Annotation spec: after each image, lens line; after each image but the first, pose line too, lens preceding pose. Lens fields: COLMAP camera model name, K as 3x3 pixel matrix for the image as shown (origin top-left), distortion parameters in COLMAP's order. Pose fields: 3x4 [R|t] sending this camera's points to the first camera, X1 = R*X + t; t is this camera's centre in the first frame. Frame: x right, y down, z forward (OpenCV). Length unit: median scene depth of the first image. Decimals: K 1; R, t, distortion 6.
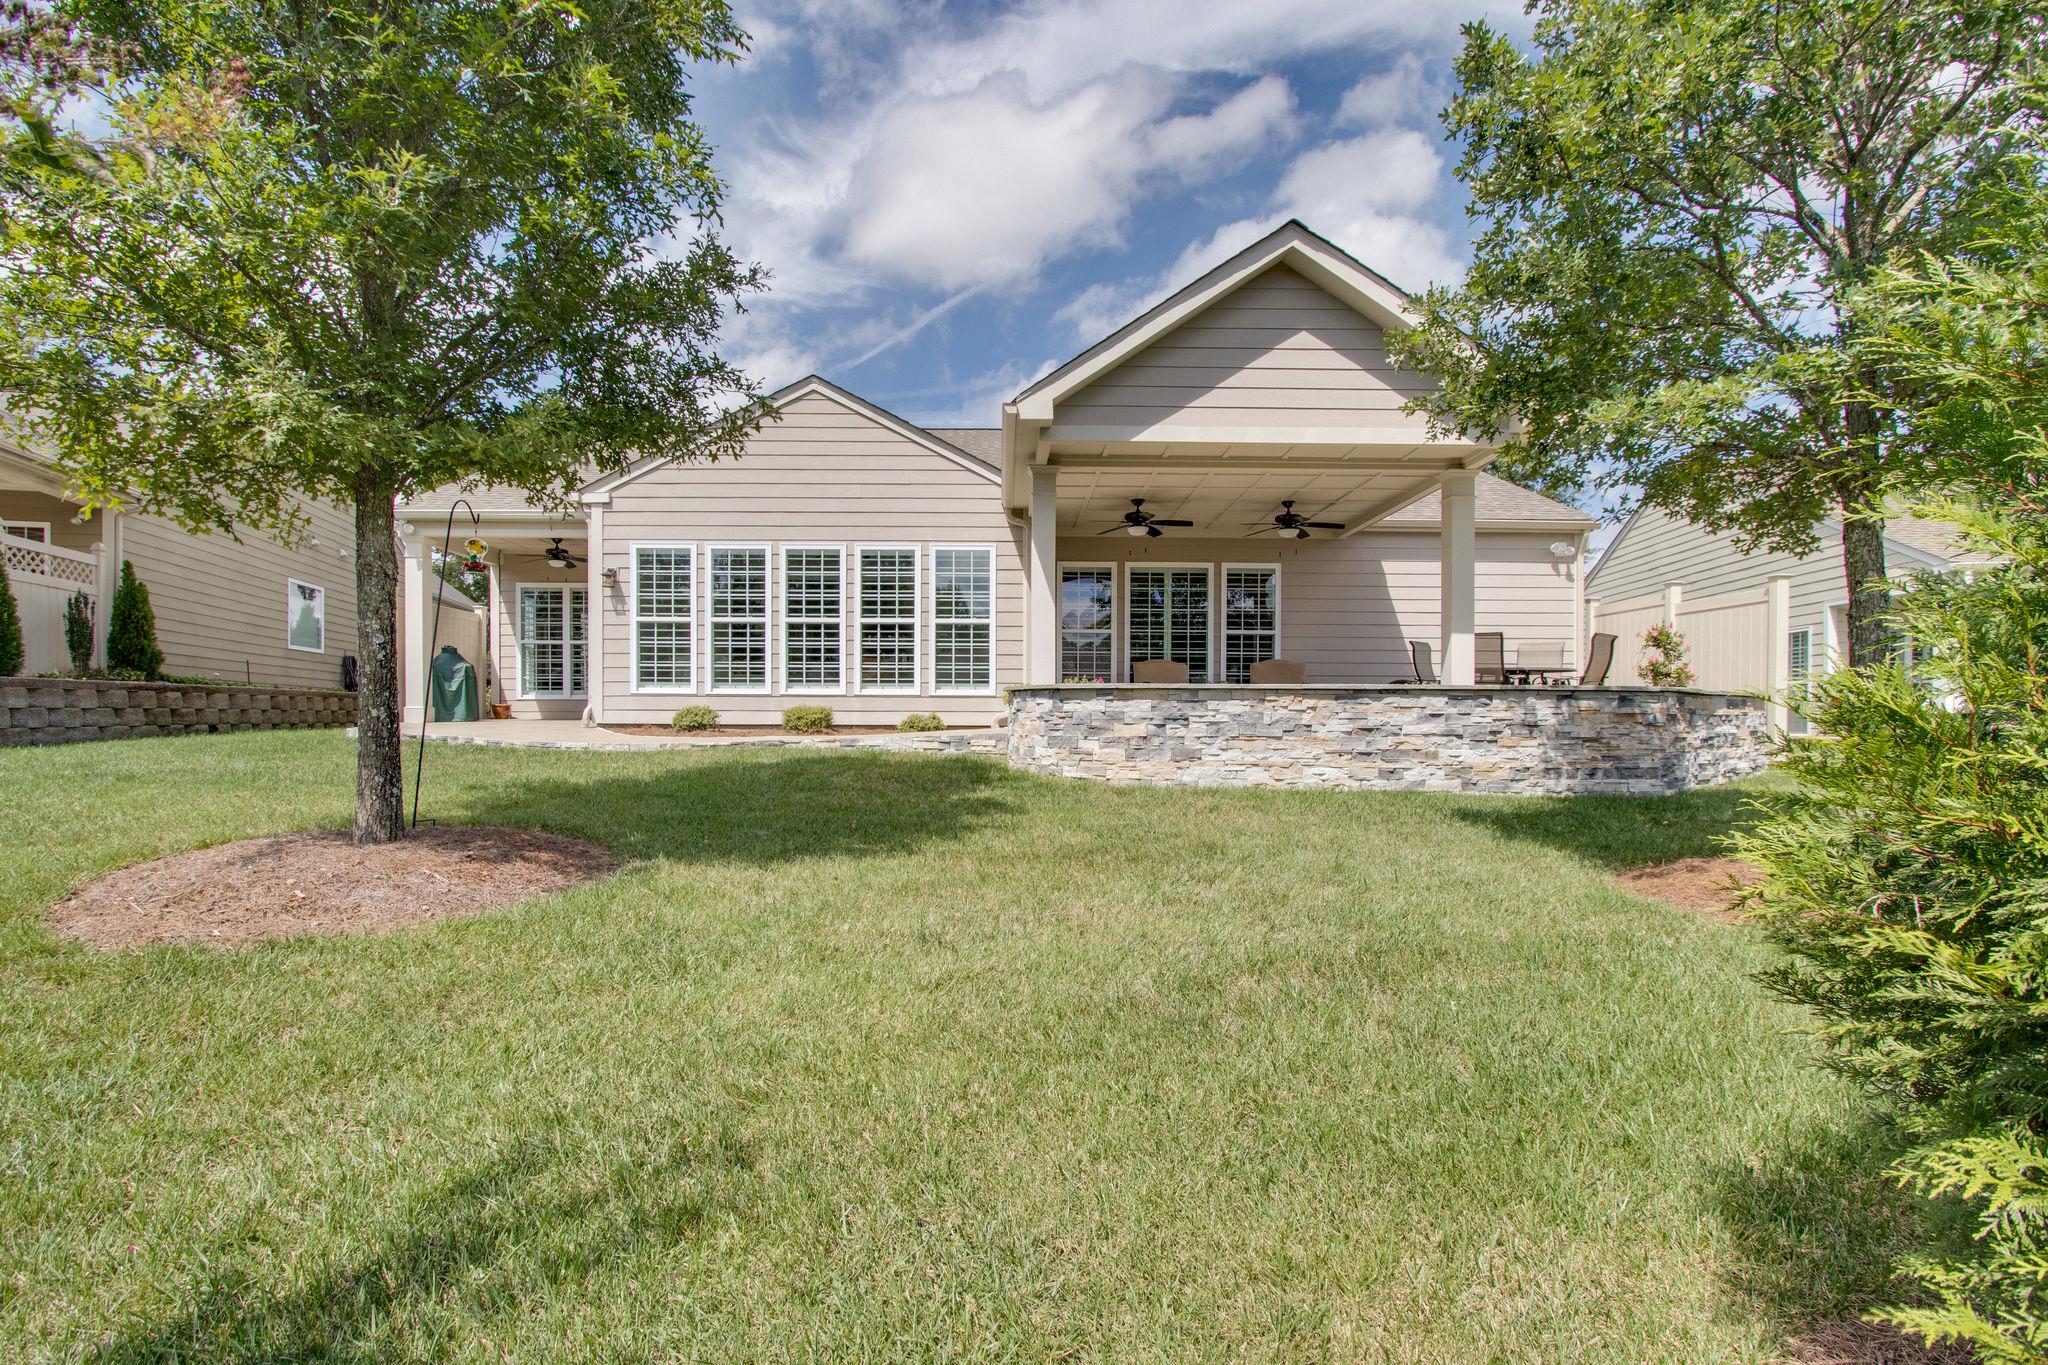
lens RADIAL K [[993.6, 0, 1014.4], [0, 993.6, 662.8], [0, 0, 1]] dist [-0.013548, 0.001635]
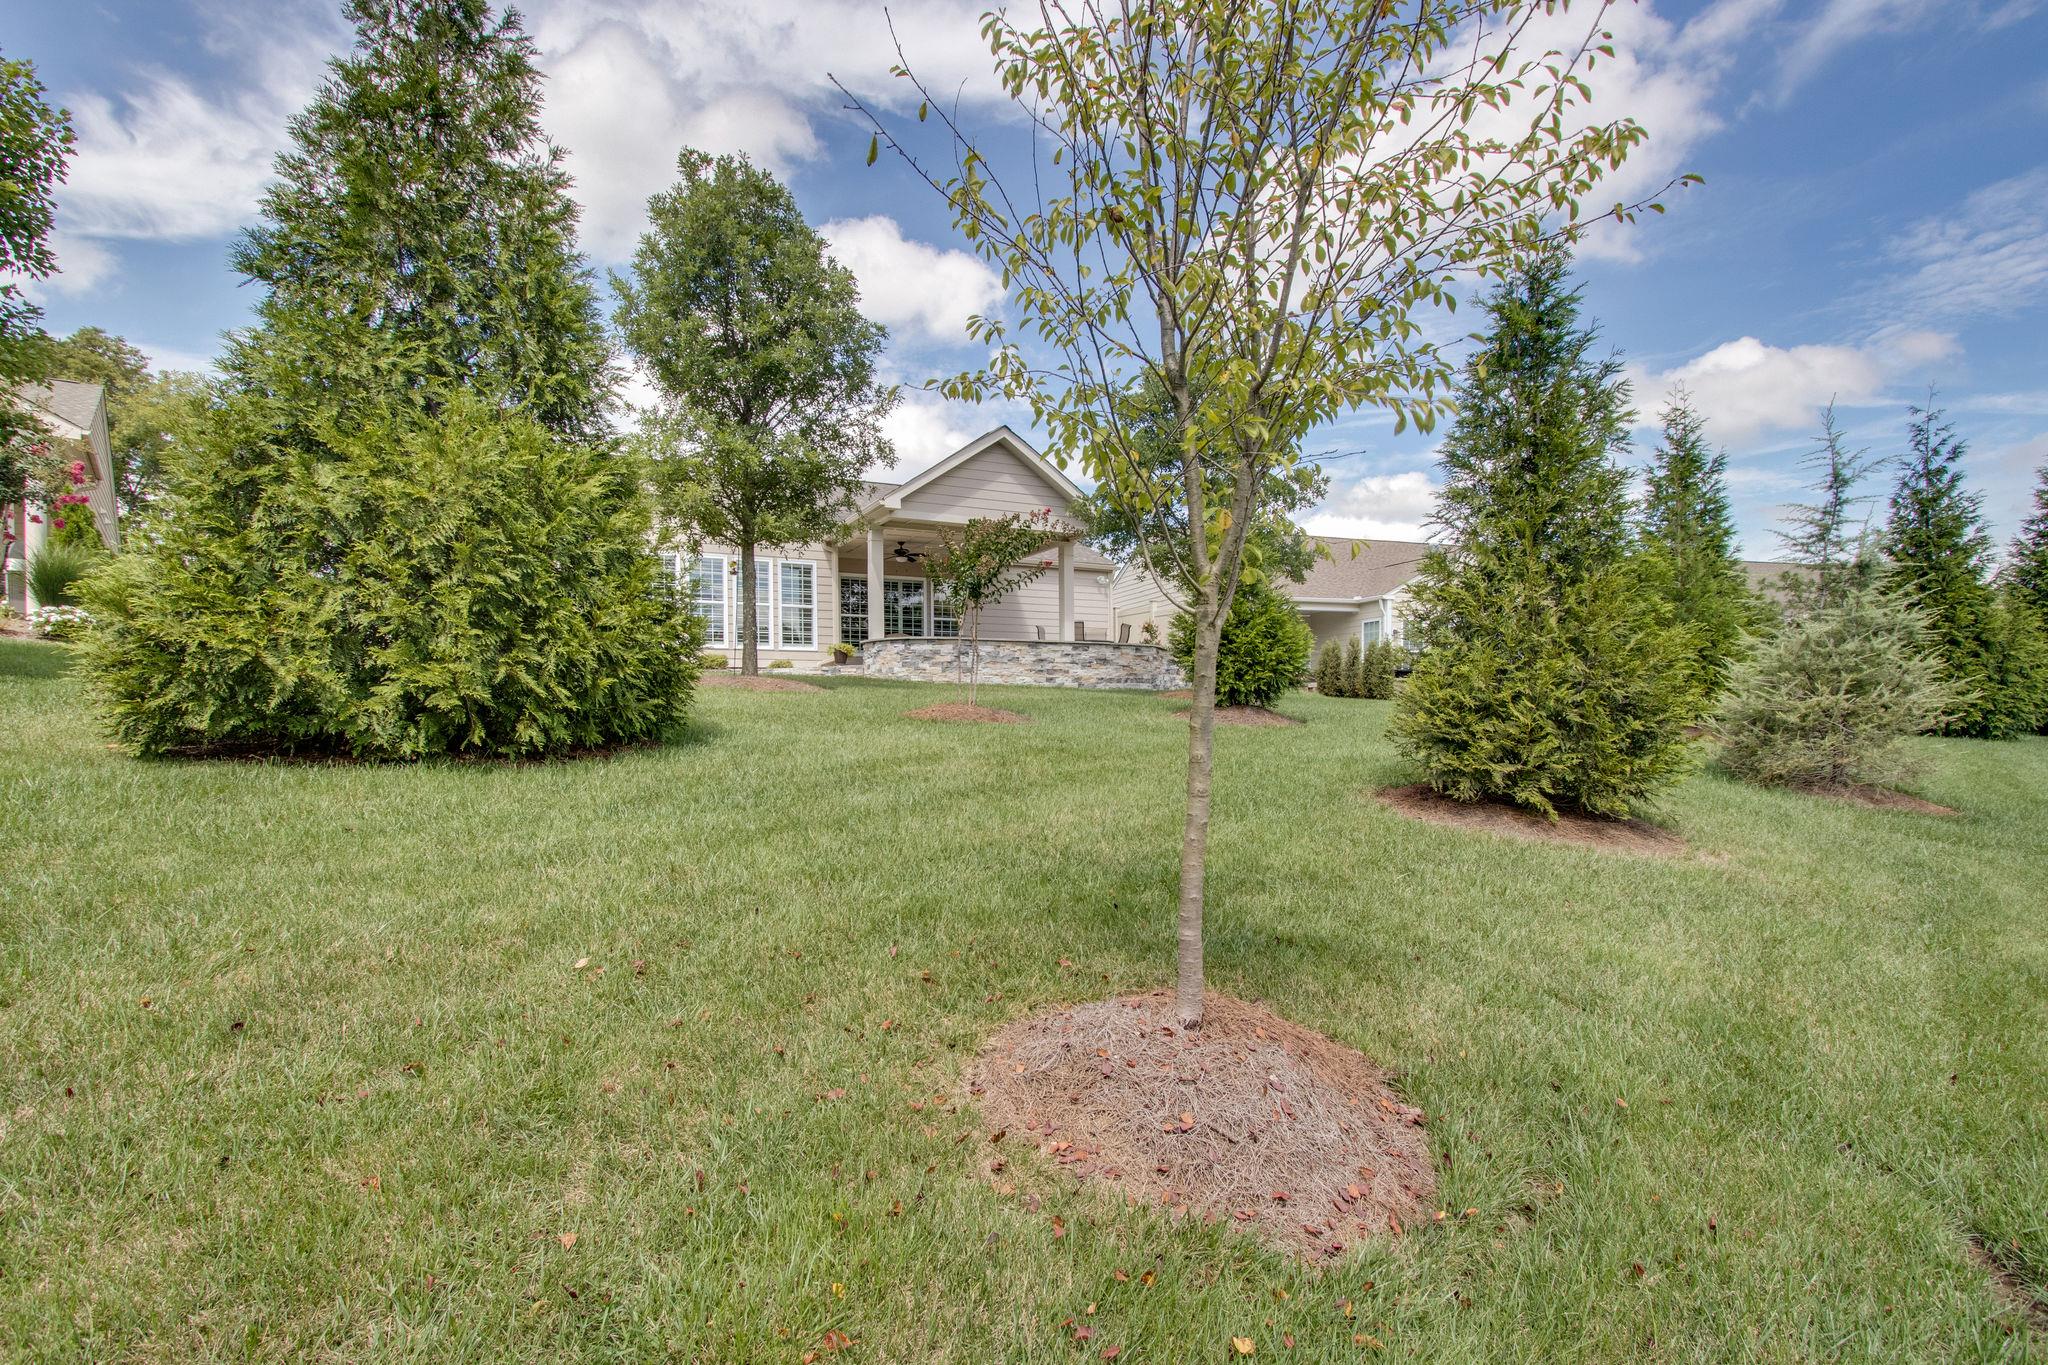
lens RADIAL K [[993.6, 0, 1014.4], [0, 993.6, 662.8], [0, 0, 1]] dist [-0.013548, 0.001635]
pose [[0.893419, 0.011626, 0.449075, -0.679088], [-0.010063, 0.999932, -0.005867, 0.084951], [-0.449112, 0.000723, 0.893475, -0.939078]]
